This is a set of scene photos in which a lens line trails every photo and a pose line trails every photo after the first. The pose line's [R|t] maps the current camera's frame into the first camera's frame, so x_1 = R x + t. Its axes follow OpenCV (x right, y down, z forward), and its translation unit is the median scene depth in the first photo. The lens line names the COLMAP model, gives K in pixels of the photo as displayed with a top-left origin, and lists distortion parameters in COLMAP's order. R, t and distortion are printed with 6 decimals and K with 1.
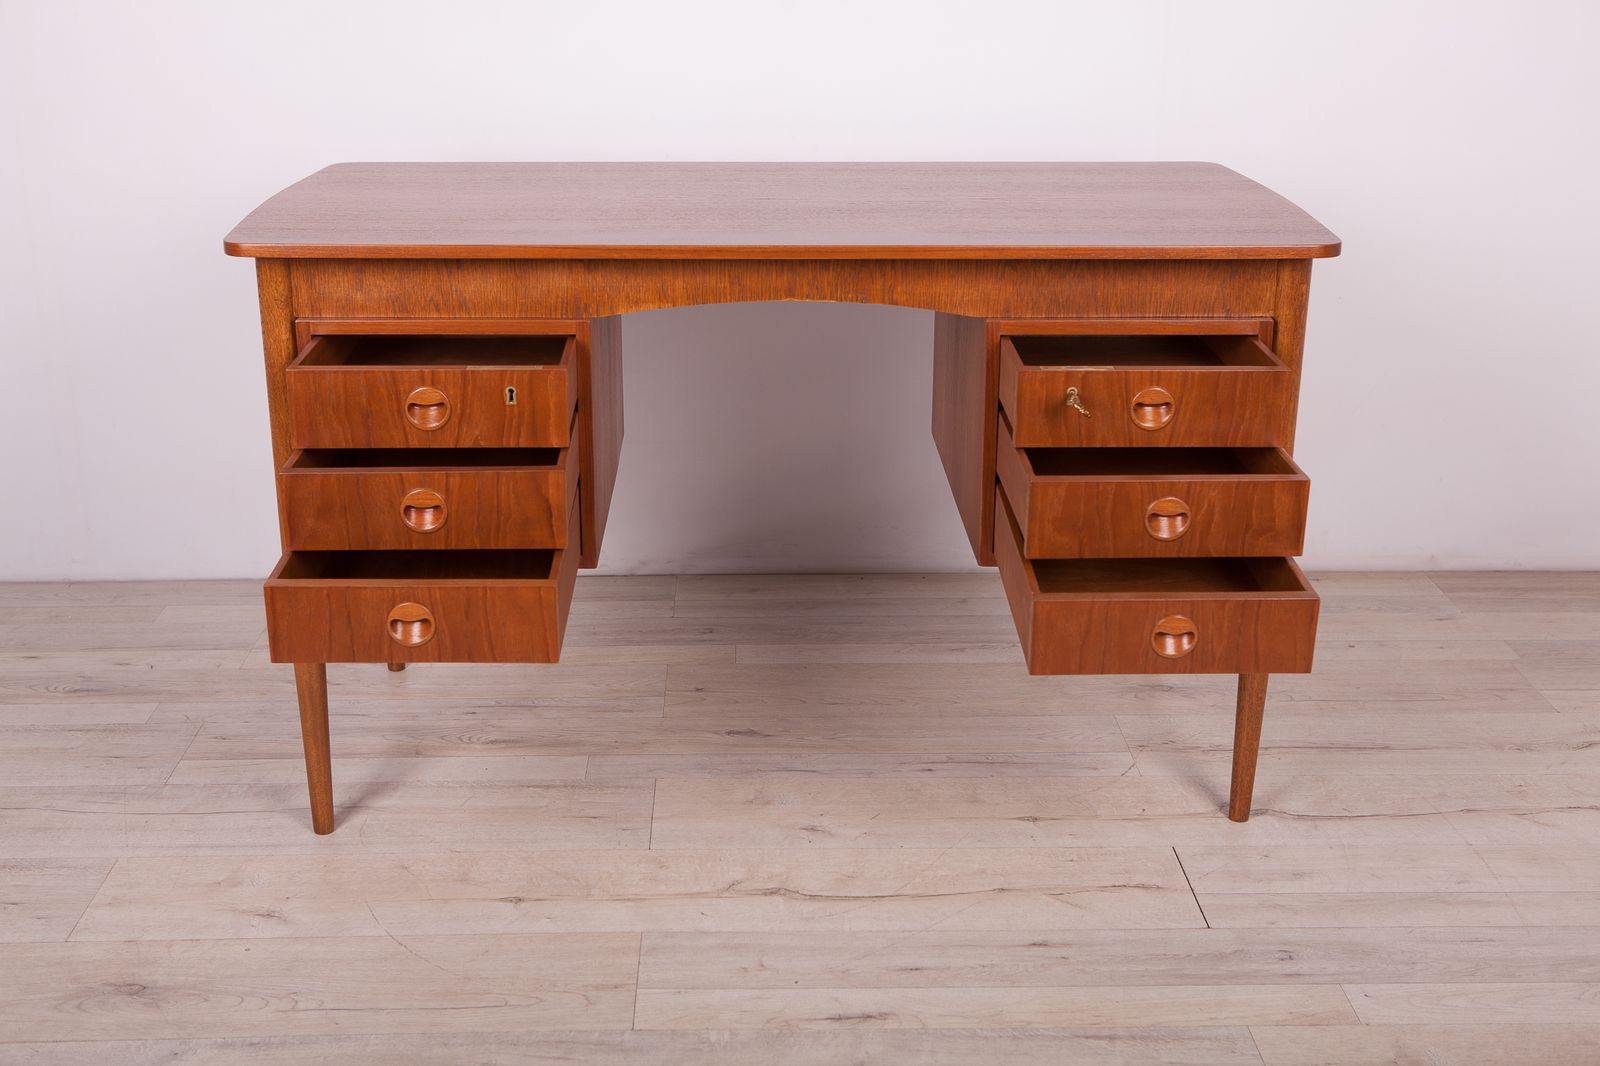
lens RADIAL K [[1889.3, 0, 805.7], [0, 1889.3, 532.9], [0, 0, 1]] dist [-0.018804, 0.000000]
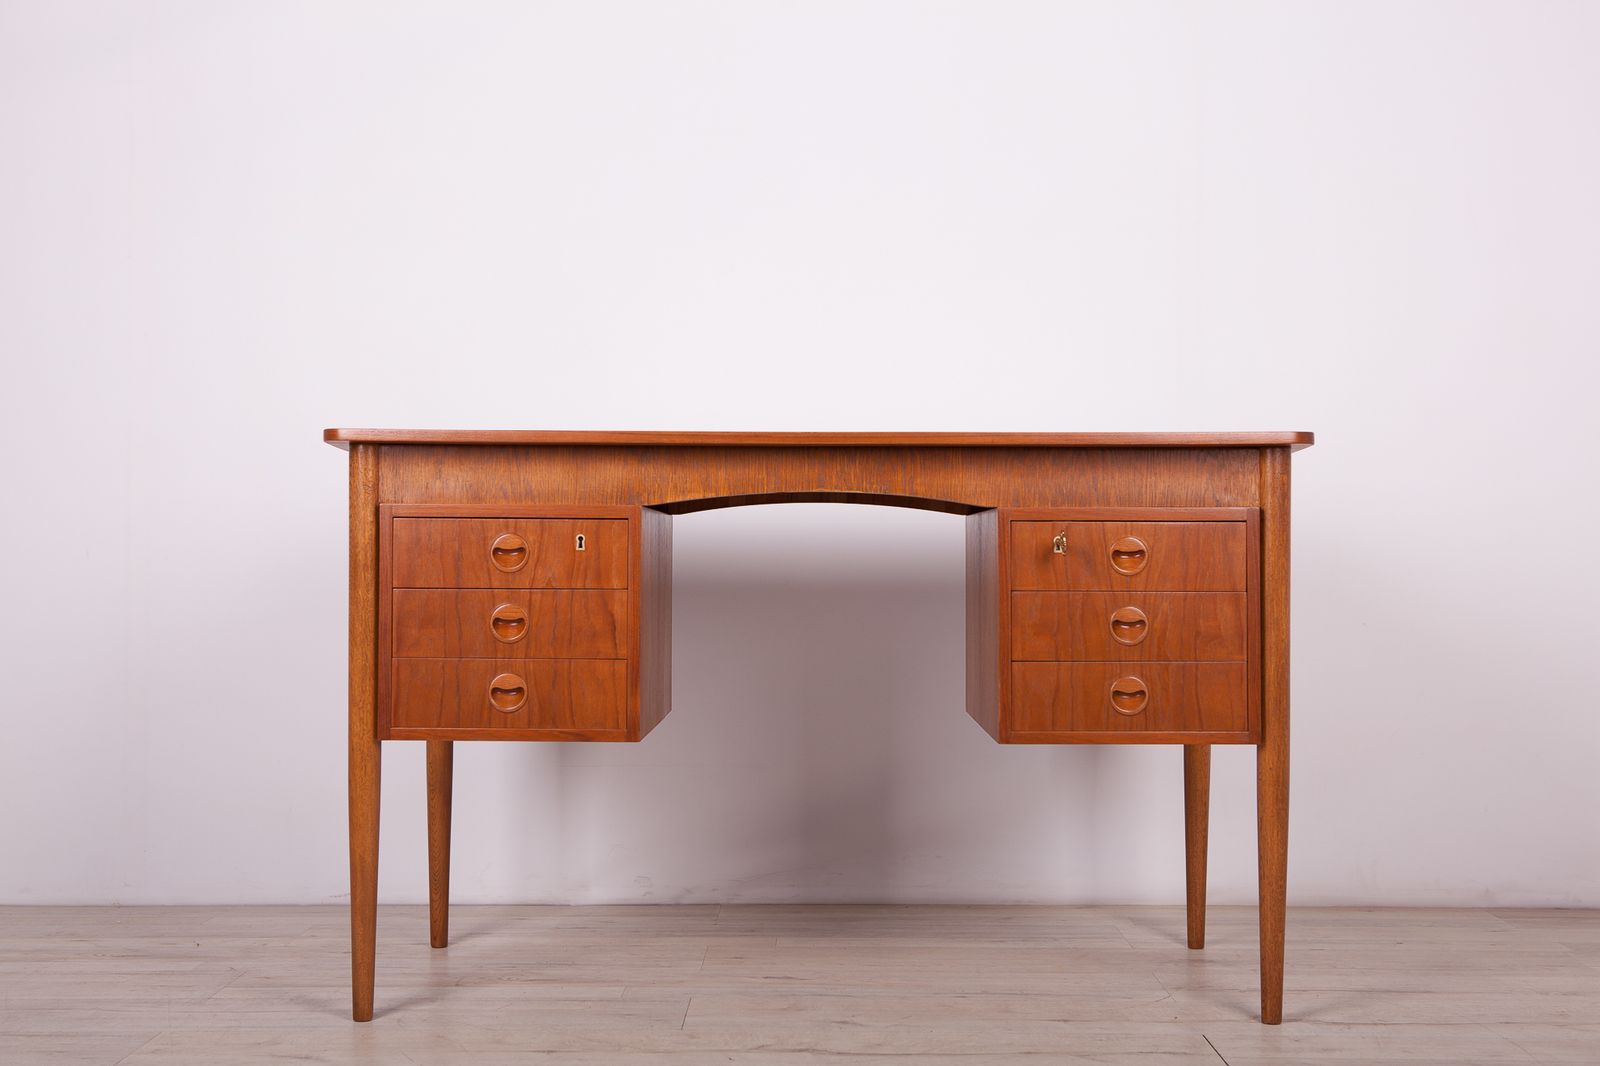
lens RADIAL K [[2105.4, 0, 806.6], [0, 2105.4, 546.1], [0, 0, 1]] dist [0.003778, 0.000000]
pose [[0.999212, -0.004092, -0.039472, 0.029392], [-0.009351, 0.942387, -0.334395, 0.293836], [0.038566, 0.334500, 0.941606, -0.145523]]
